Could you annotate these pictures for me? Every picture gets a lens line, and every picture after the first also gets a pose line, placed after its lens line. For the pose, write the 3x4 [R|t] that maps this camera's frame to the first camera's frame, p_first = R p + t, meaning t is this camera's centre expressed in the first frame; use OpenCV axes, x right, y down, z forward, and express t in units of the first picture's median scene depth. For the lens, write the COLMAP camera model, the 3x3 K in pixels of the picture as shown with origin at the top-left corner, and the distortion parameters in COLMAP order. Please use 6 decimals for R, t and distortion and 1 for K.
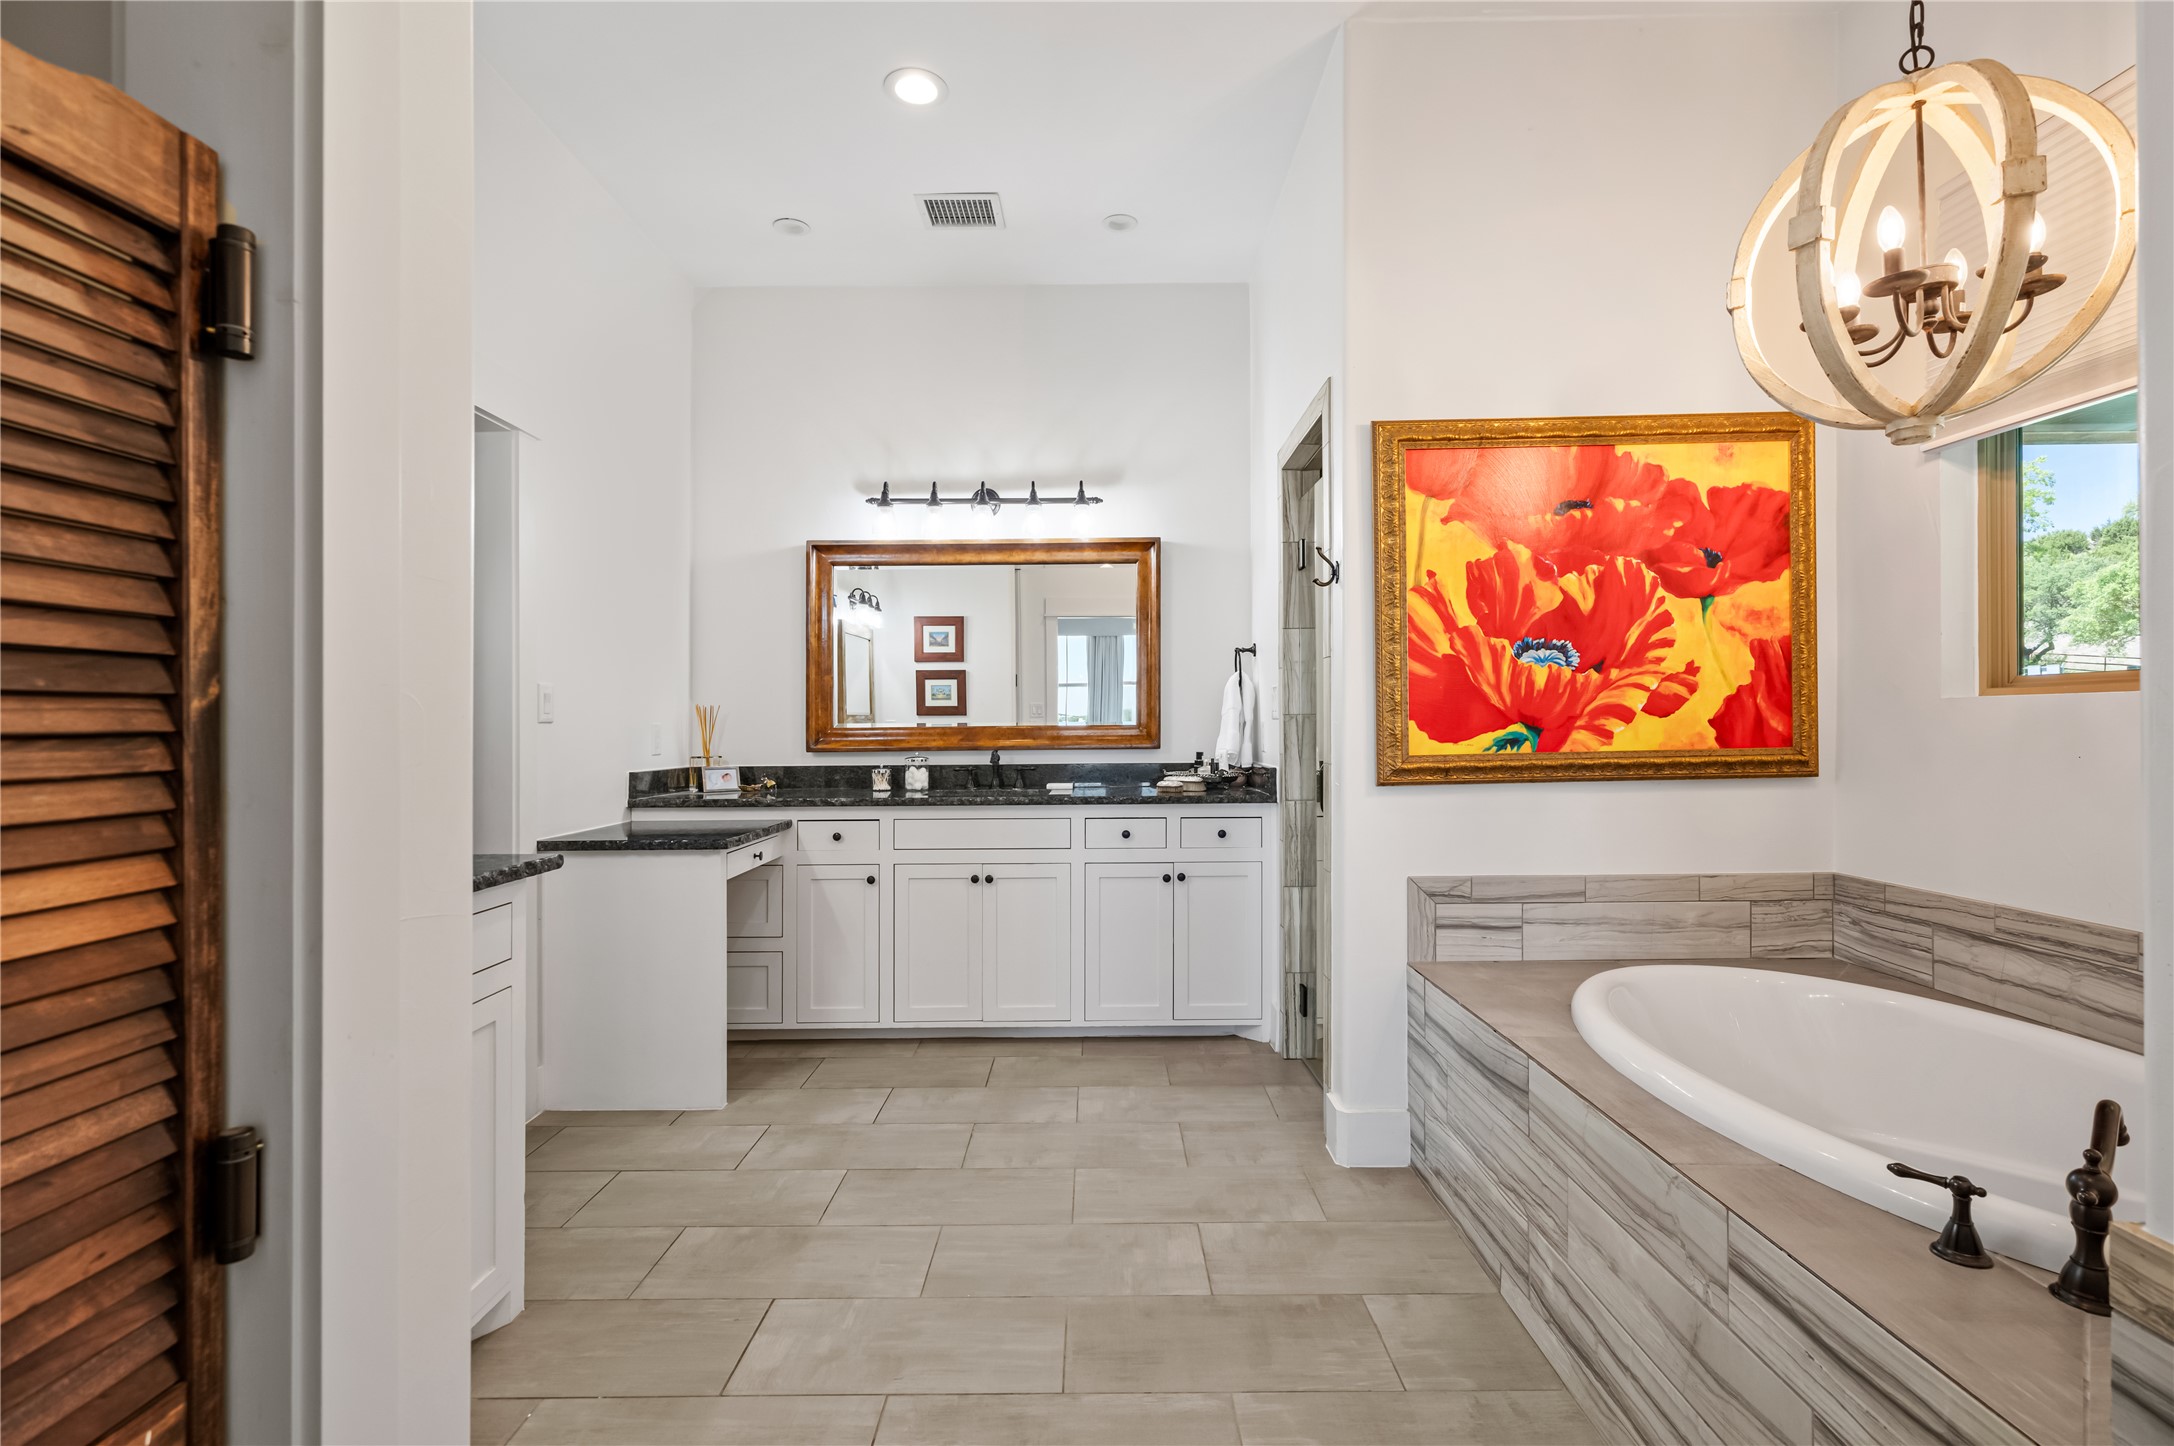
lens RADIAL K [[1009.2, 0, 1095.4], [0, 1009.2, 728.7], [0, 0, 1]] dist [0.001467, -0.000983]
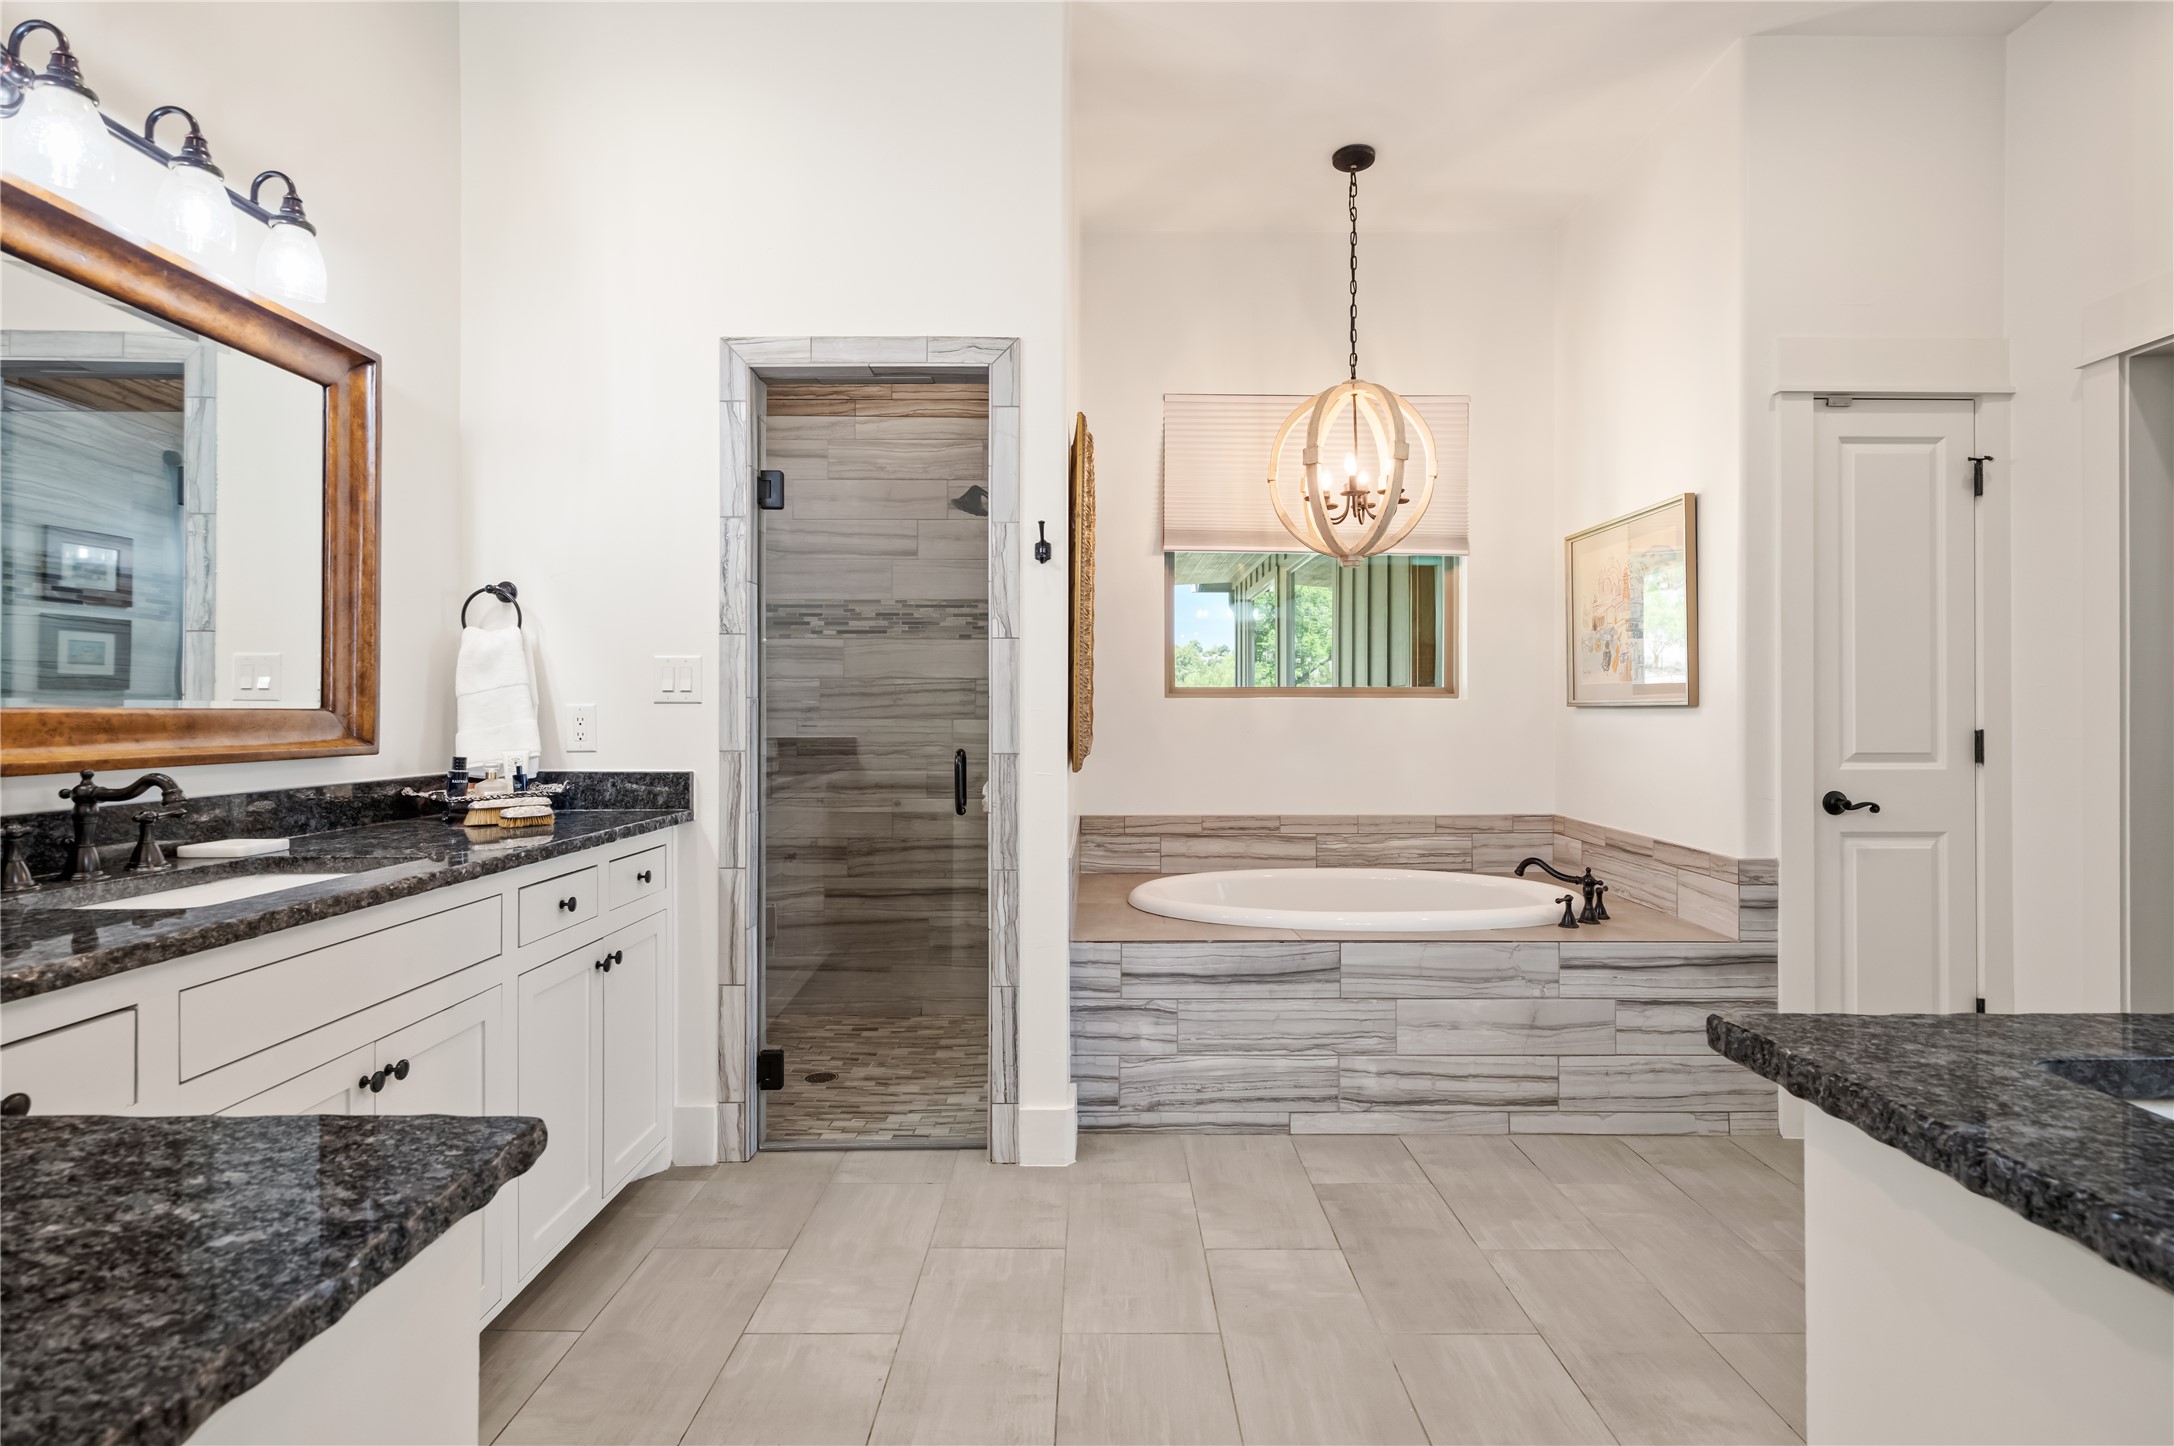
lens RADIAL K [[1009.2, 0, 1095.4], [0, 1009.2, 728.7], [0, 0, 1]] dist [0.001467, -0.000983]
pose [[-0.006705, -0.006672, 0.999955, -0.798638], [0.004564, 0.999967, 0.006703, 0.008242], [-0.999967, 0.004609, -0.006674, 1.080485]]
